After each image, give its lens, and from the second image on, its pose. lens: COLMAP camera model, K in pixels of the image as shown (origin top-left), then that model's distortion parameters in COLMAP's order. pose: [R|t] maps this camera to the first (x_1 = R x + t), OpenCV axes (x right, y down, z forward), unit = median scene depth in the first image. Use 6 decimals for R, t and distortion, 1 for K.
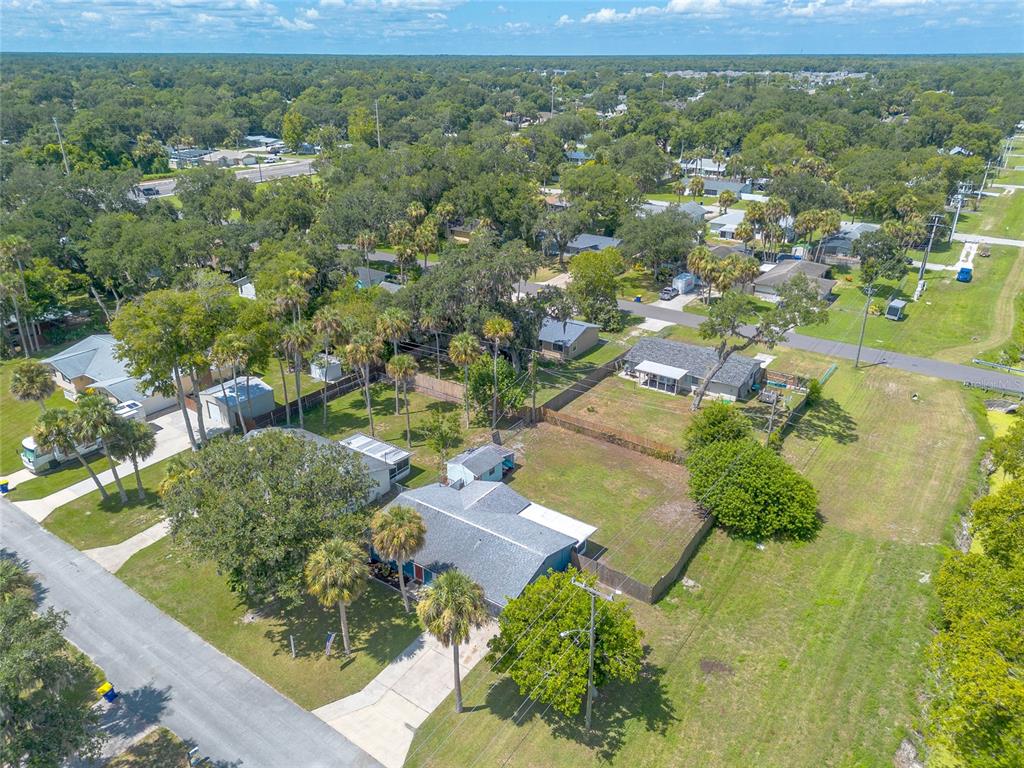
lens RADIAL K [[726.3, 0, 512.0], [0, 726.3, 384.0], [0, 0, 1]] dist [0.058150, -0.044134]
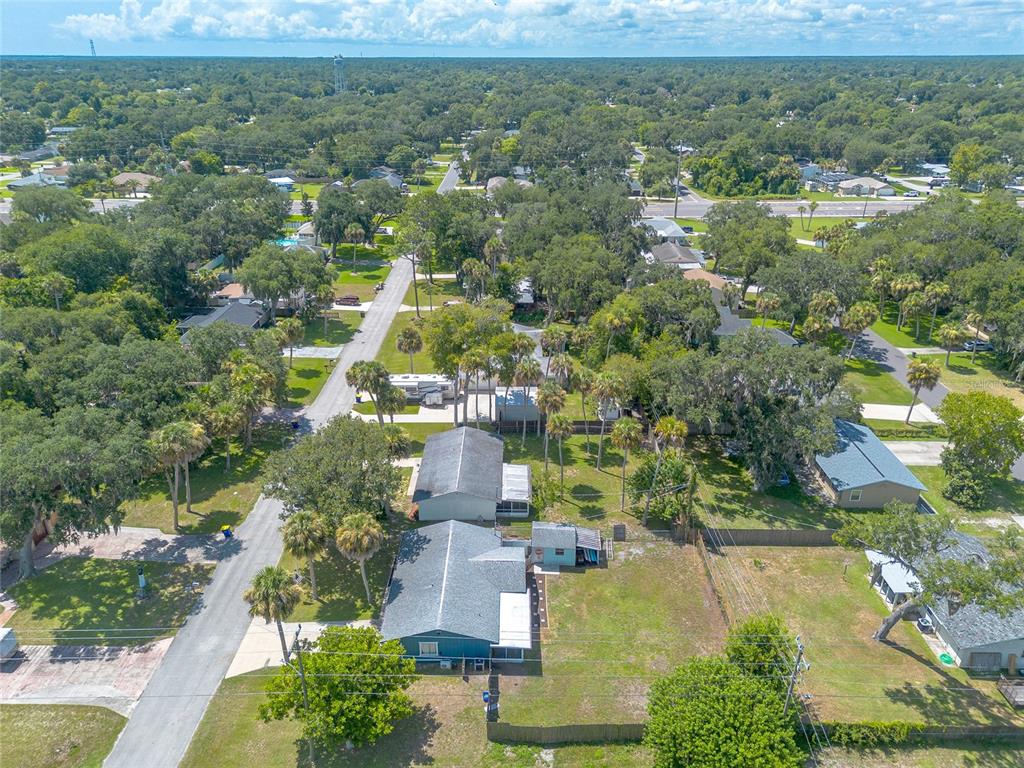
lens RADIAL K [[726.3, 0, 512.0], [0, 726.3, 384.0], [0, 0, 1]] dist [0.058150, -0.044134]
pose [[0.571343, 0.336340, -0.748627, 0.529452], [-0.337515, 0.927755, 0.159230, -0.203123], [0.748098, 0.161698, 0.643586, 0.220756]]
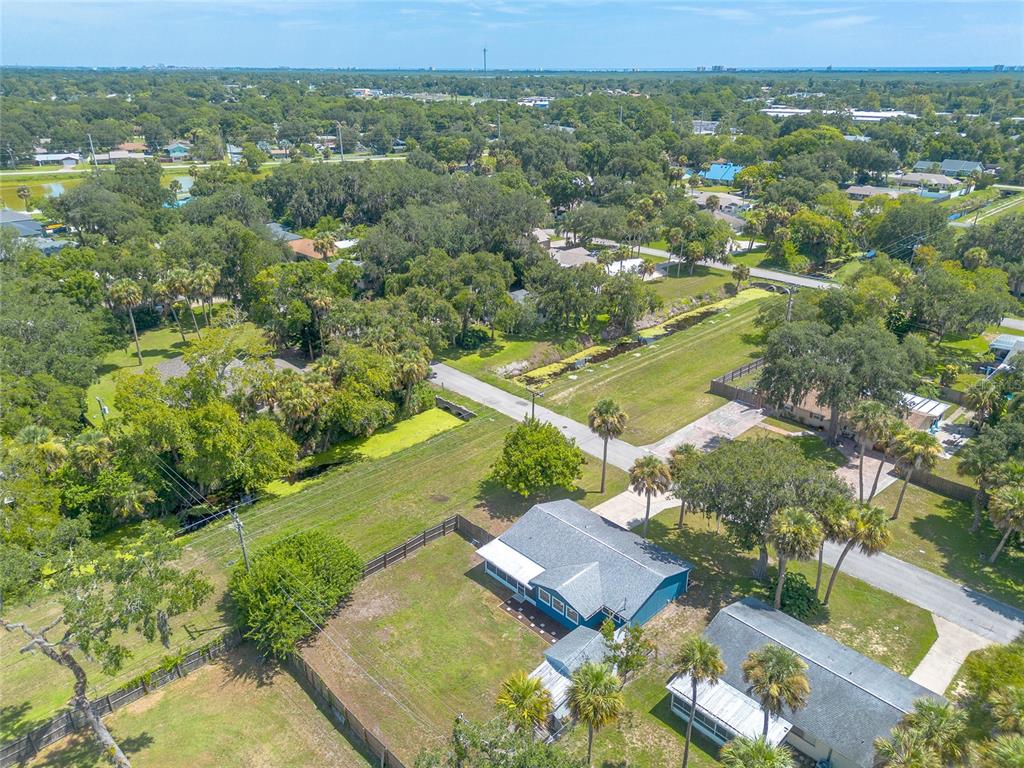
lens RADIAL K [[726.3, 0, 512.0], [0, 726.3, 384.0], [0, 0, 1]] dist [0.058150, -0.044134]
pose [[-0.981521, -0.082765, 0.172528, -0.076010], [0.072836, 0.672160, 0.736814, -0.572201], [-0.176949, 0.735765, -0.653712, 1.126380]]
